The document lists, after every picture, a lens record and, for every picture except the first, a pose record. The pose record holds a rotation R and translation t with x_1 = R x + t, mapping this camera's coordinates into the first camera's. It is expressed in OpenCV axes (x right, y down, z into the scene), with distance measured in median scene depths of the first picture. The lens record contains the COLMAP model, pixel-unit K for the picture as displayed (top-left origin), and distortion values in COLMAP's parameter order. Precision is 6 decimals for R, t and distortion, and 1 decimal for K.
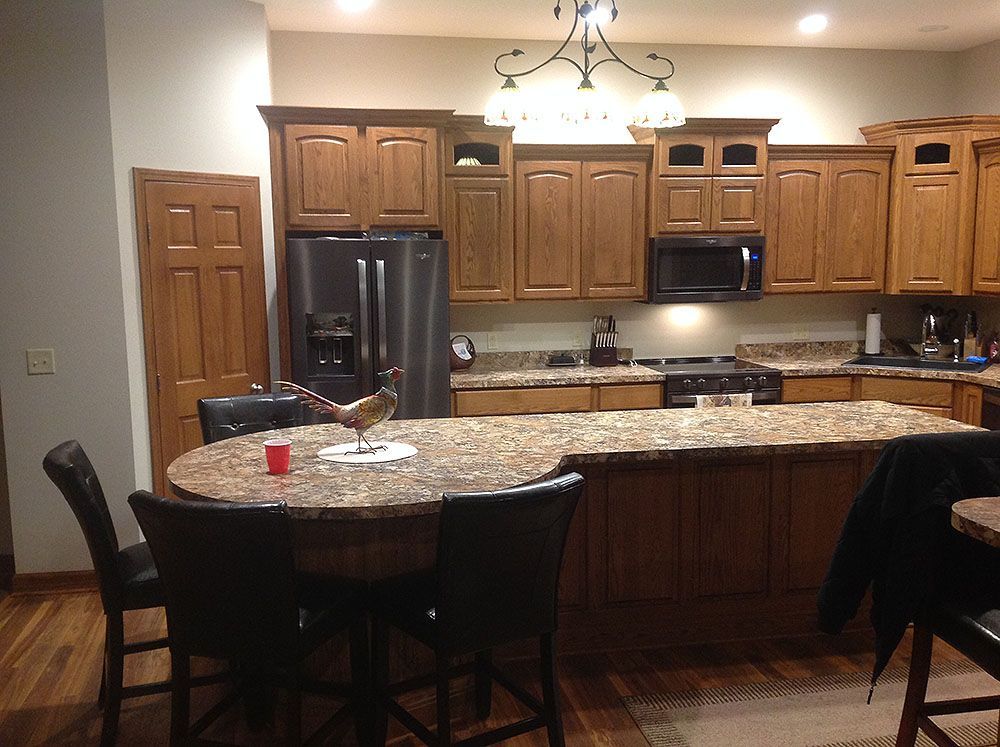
lens RADIAL K [[960.4, 0, 488.6], [0, 960.4, 377.0], [0, 0, 1]] dist [0.007401, 0.001986]
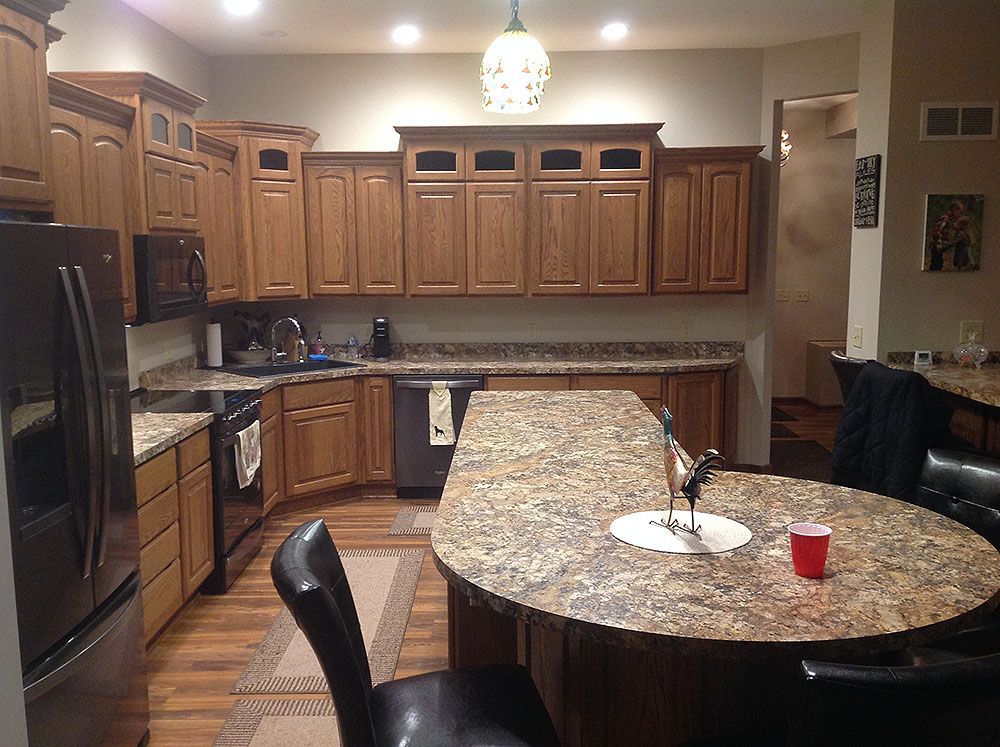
lens RADIAL K [[943.8, 0, 503.6], [0, 943.8, 379.8], [0, 0, 1]] dist [0.198804, -0.451665]
pose [[0.180166, -0.127200, 0.975377, -0.509939], [0.135843, 0.985319, 0.103404, -0.076645], [-0.974211, 0.113868, 0.194801, 0.600532]]
